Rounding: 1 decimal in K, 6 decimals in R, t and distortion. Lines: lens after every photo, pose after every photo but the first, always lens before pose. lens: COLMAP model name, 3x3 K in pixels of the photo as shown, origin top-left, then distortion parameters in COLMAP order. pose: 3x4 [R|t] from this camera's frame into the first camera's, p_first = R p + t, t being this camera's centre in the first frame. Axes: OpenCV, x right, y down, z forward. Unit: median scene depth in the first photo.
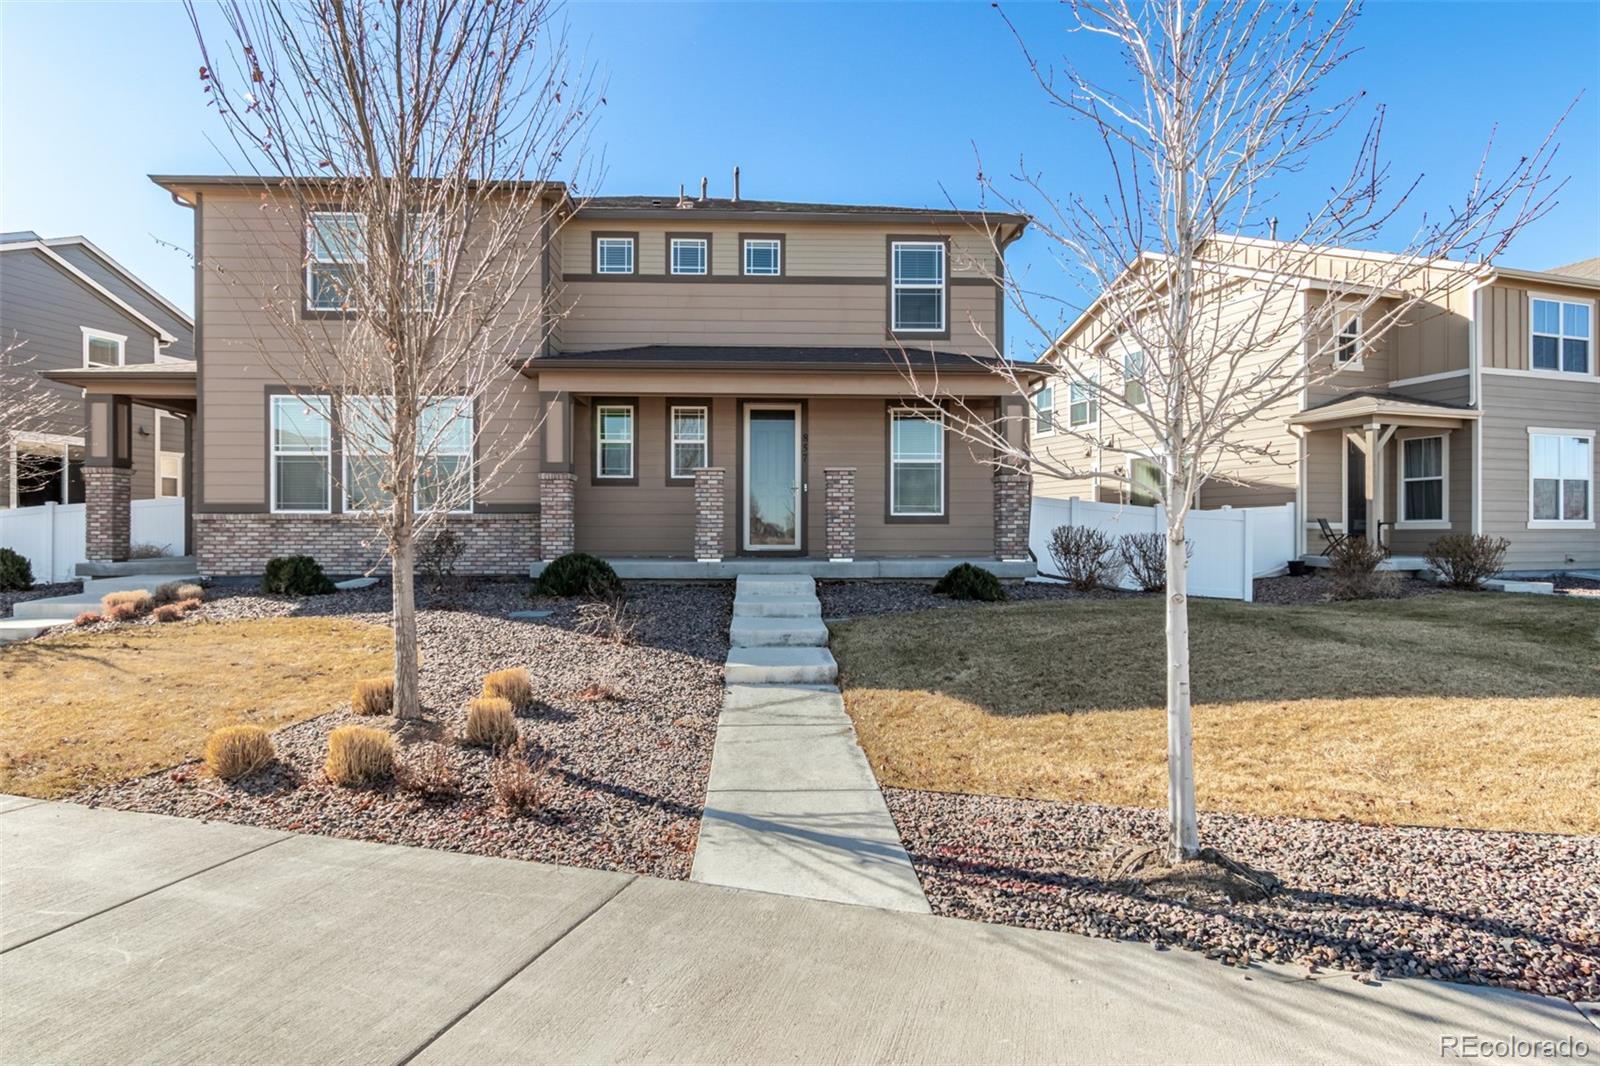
lens RADIAL K [[836.7, 0, 800.0], [0, 836.7, 533.0], [0, 0, 1]] dist [0.011346, -0.000713]
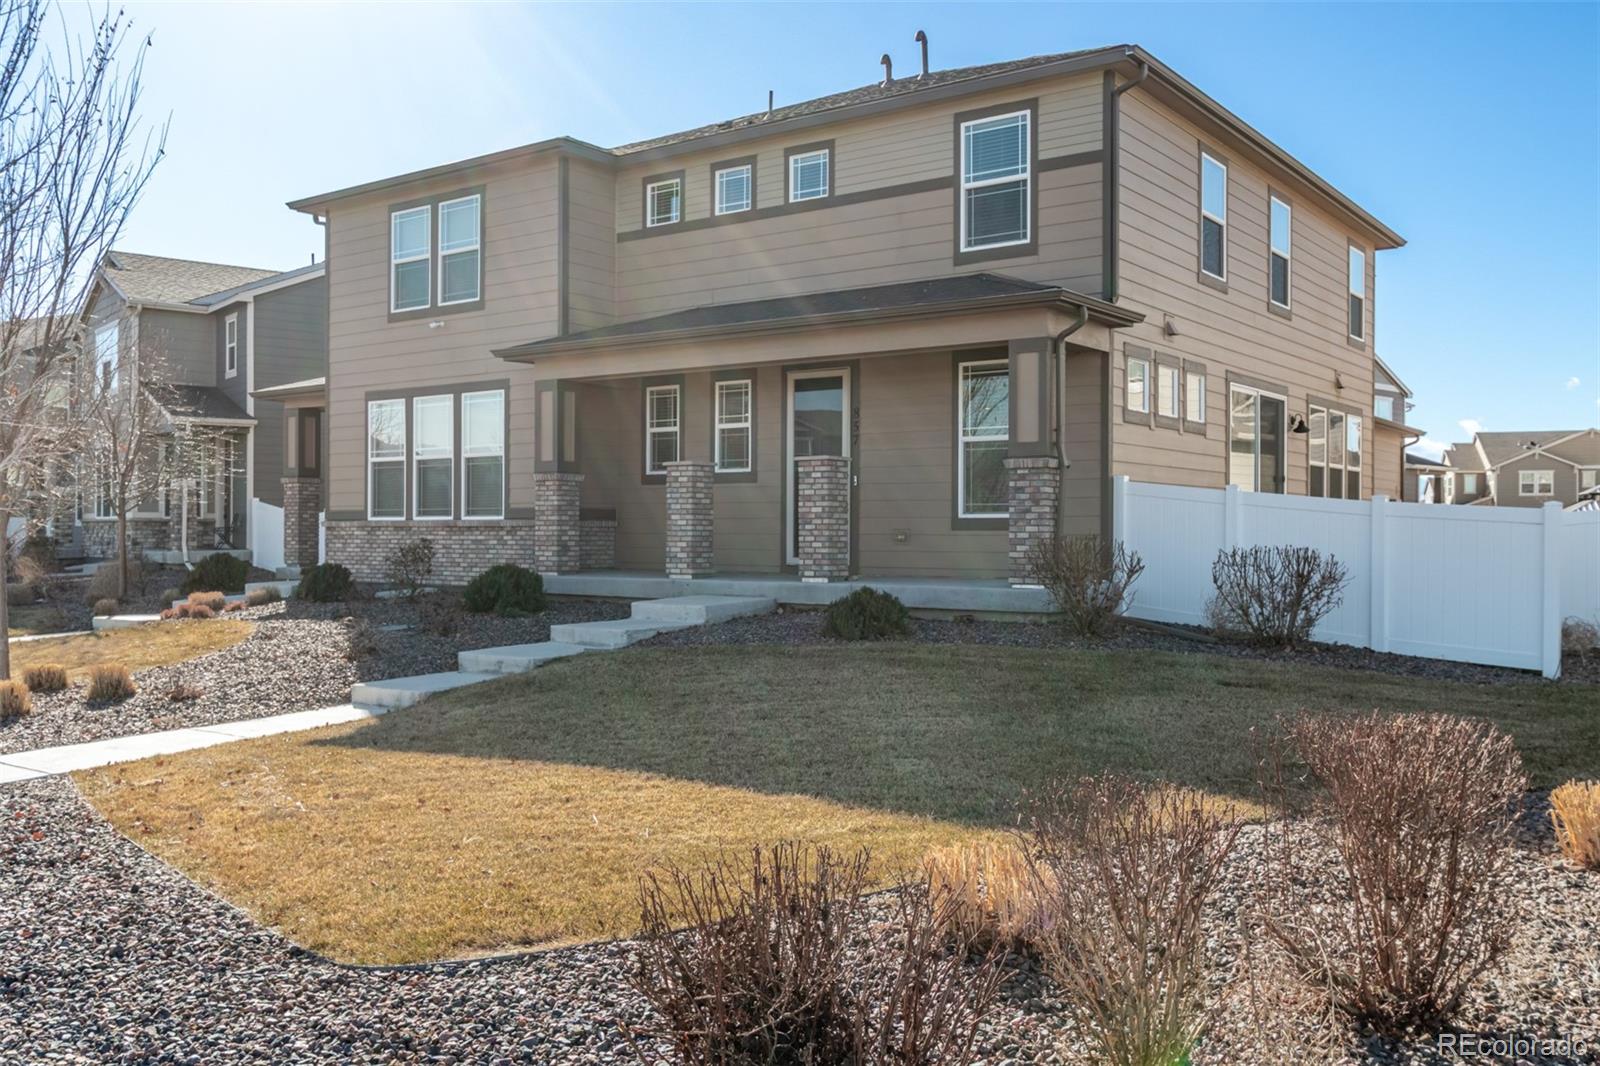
lens RADIAL K [[1379.2, 0, 800.0], [0, 1379.2, 533.0], [0, 0, 1]] dist [-0.005738, -0.002306]
pose [[0.787347, 0.001292, -0.616509, 0.708526], [-0.007426, 0.999945, -0.007388, -0.000121], [0.616466, 0.010395, 0.787313, 0.026566]]
